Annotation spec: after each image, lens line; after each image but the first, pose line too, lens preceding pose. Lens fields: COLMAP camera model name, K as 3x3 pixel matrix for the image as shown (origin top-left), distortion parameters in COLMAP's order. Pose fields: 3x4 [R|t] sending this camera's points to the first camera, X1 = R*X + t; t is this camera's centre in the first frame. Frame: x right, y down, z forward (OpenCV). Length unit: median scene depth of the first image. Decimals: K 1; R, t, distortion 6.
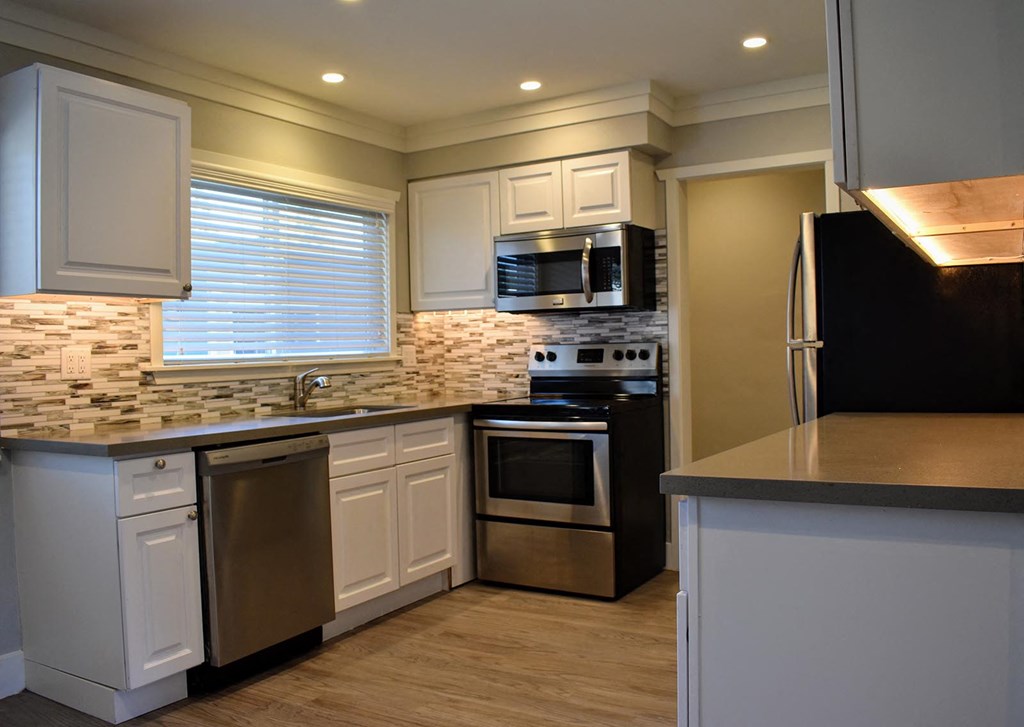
lens RADIAL K [[867.6, 0, 512.0], [0, 867.6, 363.5], [0, 0, 1]] dist [-0.082970, -0.000030]
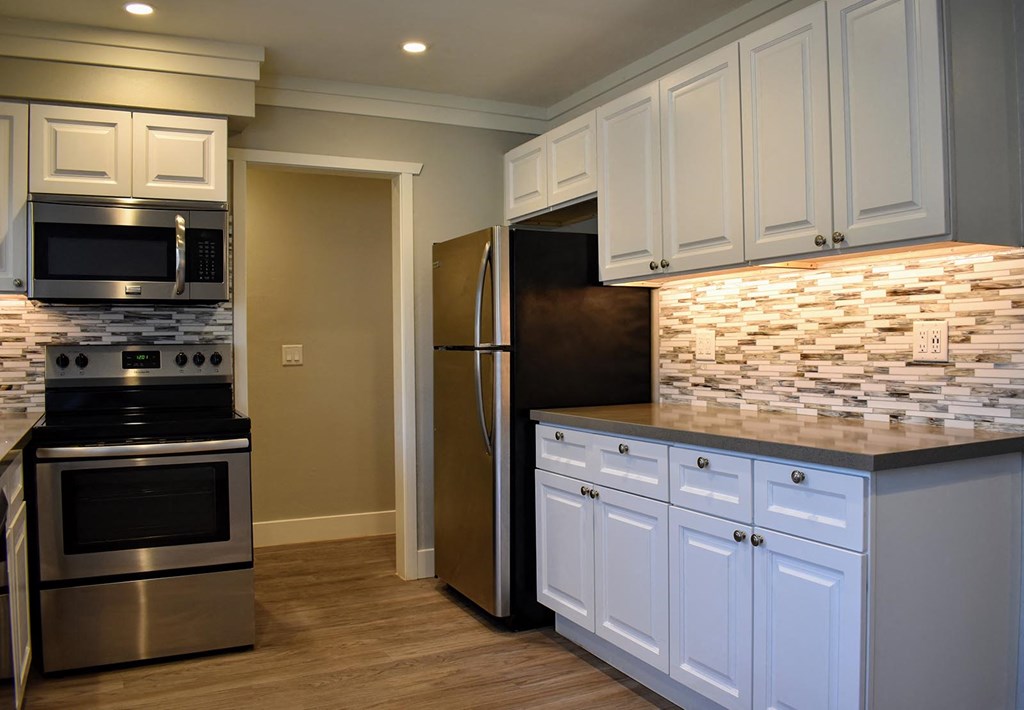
lens RADIAL K [[849.2, 0, 512.0], [0, 849.2, 355.0], [0, 0, 1]] dist [-0.006564, -0.104646]
pose [[0.546992, 0.008821, 0.837091, -0.403515], [0.010440, 0.999795, -0.017358, 0.004302], [-0.837072, 0.018234, 0.546788, 0.301568]]
